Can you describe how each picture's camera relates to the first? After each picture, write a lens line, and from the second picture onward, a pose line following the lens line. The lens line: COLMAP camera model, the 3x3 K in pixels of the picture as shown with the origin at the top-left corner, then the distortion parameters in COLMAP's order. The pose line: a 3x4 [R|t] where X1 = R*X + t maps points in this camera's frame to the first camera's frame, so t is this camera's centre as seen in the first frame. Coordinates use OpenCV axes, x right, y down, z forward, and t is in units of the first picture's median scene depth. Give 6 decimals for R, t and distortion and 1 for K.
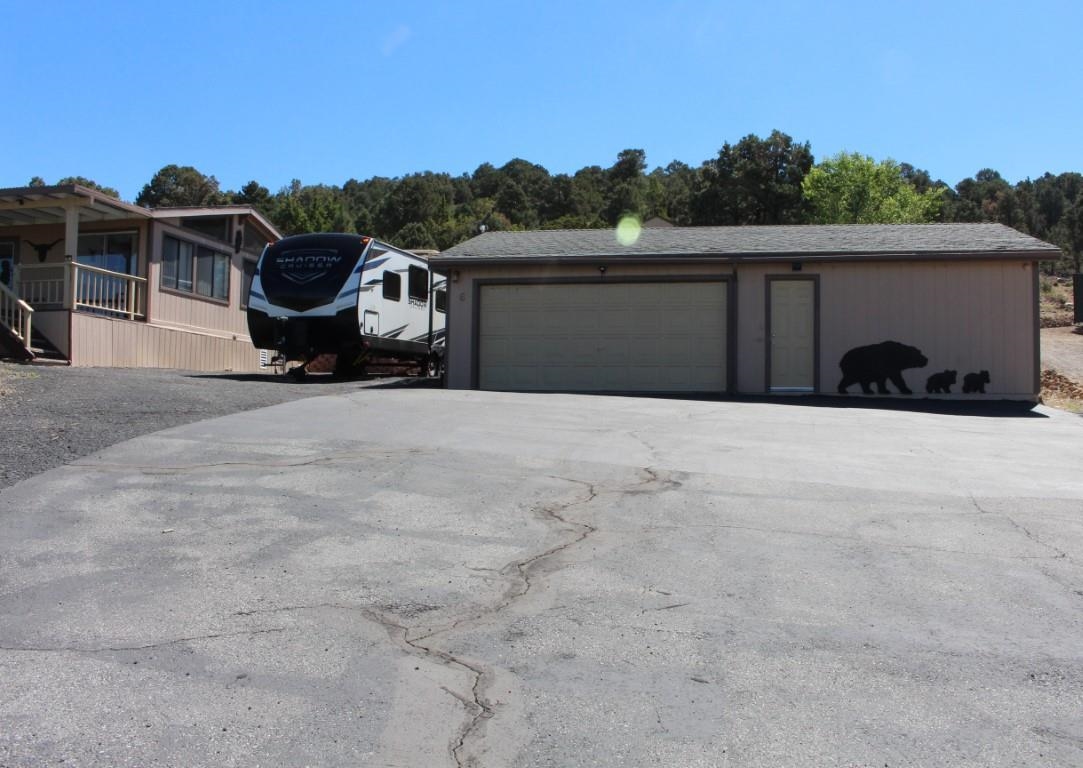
lens RADIAL K [[957.7, 0, 574.9], [0, 957.7, 385.8], [0, 0, 1]] dist [-0.160468, 0.074586]
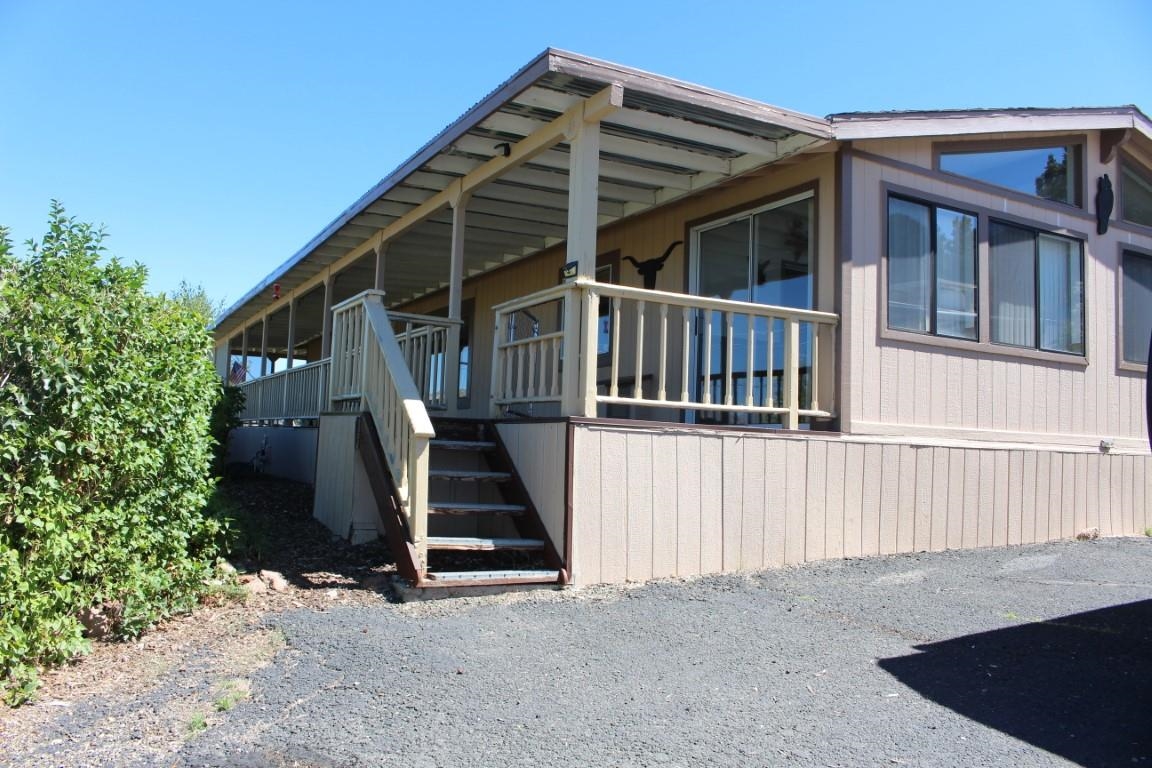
lens RADIAL K [[942.5, 0, 580.6], [0, 942.5, 390.5], [0, 0, 1]] dist [-0.137357, 0.087982]
pose [[0.640126, -0.036902, -0.767383, -0.247422], [0.004211, 0.998999, -0.044528, -0.069099], [0.768258, 0.025272, 0.639641, 0.691090]]
